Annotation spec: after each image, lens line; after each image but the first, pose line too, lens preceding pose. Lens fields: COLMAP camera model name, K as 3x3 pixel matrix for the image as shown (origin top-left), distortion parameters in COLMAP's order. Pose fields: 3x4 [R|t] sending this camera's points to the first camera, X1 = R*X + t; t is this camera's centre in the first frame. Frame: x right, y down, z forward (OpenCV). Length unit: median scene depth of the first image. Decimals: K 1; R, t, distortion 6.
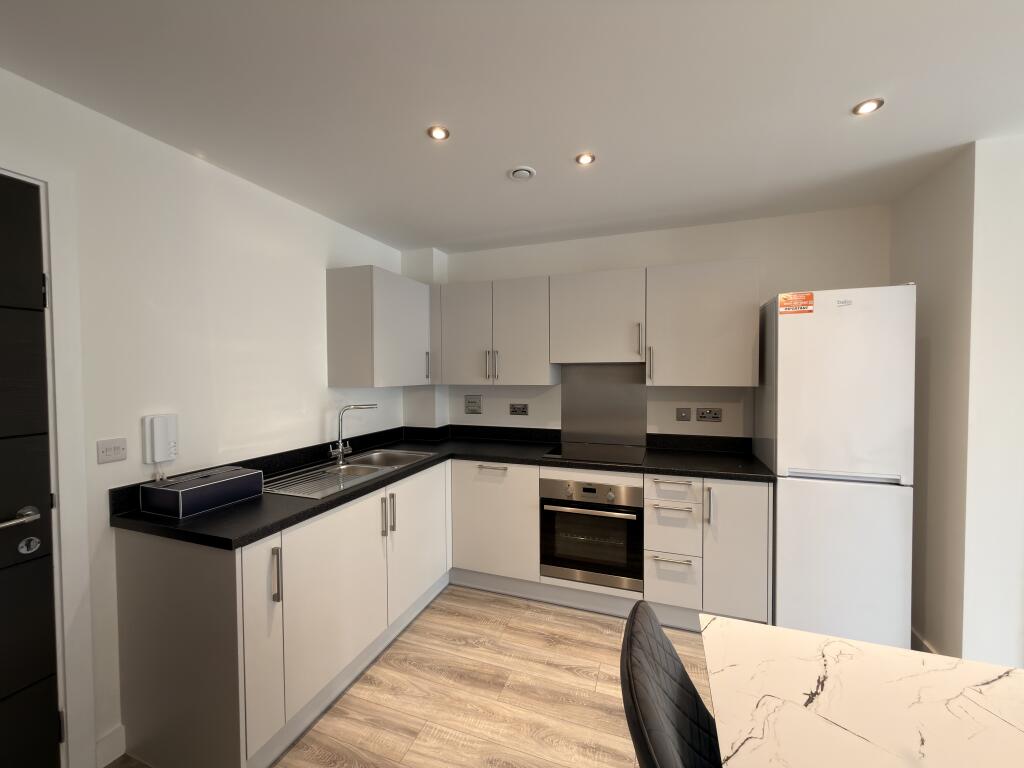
lens RADIAL K [[405.0, 0, 508.3], [0, 405.0, 382.1], [0, 0, 1]] dist [-0.002253, -0.001885]
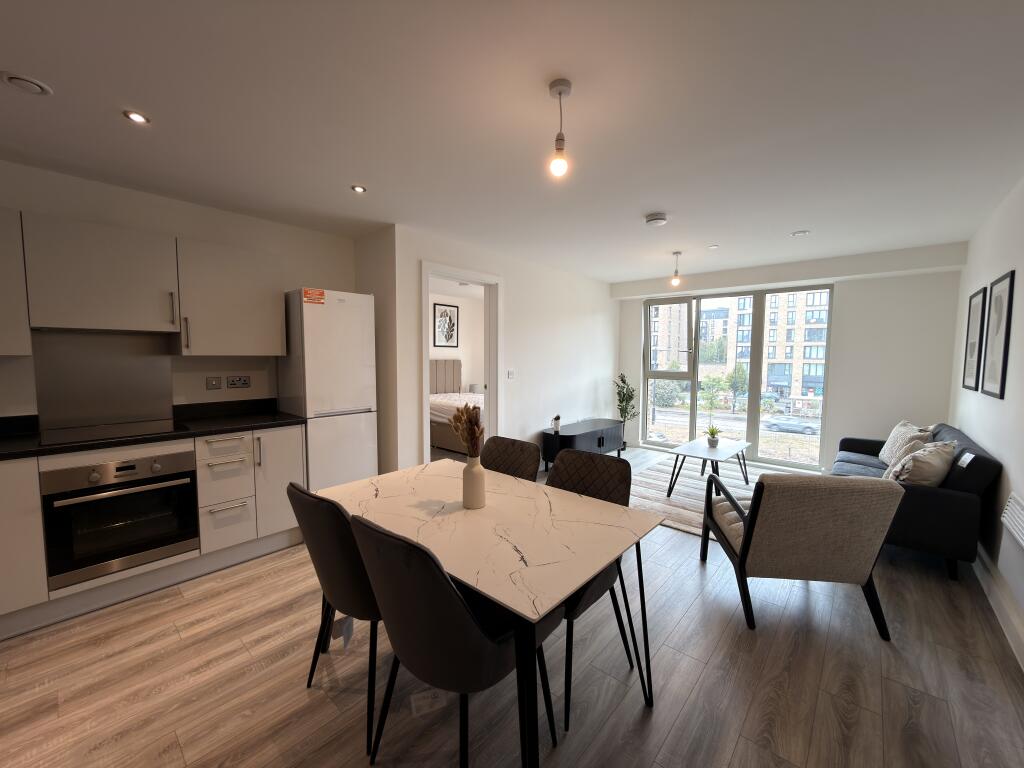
lens RADIAL K [[405.0, 0, 515.2], [0, 405.0, 384.4], [0, 0, 1]] dist [-0.002253, -0.001885]
pose [[0.355305, -0.059763, 0.932838, -0.345313], [0.009565, 0.998134, 0.060302, 0.030963], [-0.934702, -0.012503, 0.355214, -0.157796]]
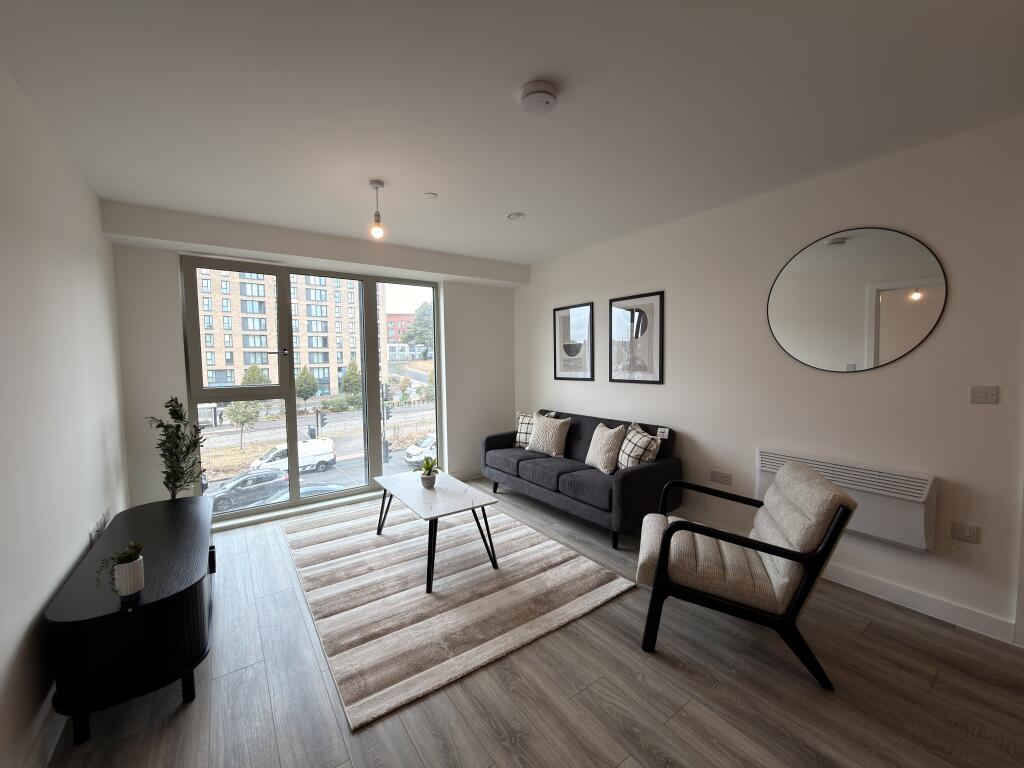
lens RADIAL K [[405.0, 0, 506.3], [0, 405.0, 389.5], [0, 0, 1]] dist [-0.002253, -0.001885]
pose [[-0.834281, -0.021339, 0.550926, 0.802412], [0.033016, 0.995524, 0.088557, 0.016170], [-0.550350, 0.092071, -0.829842, 0.574732]]
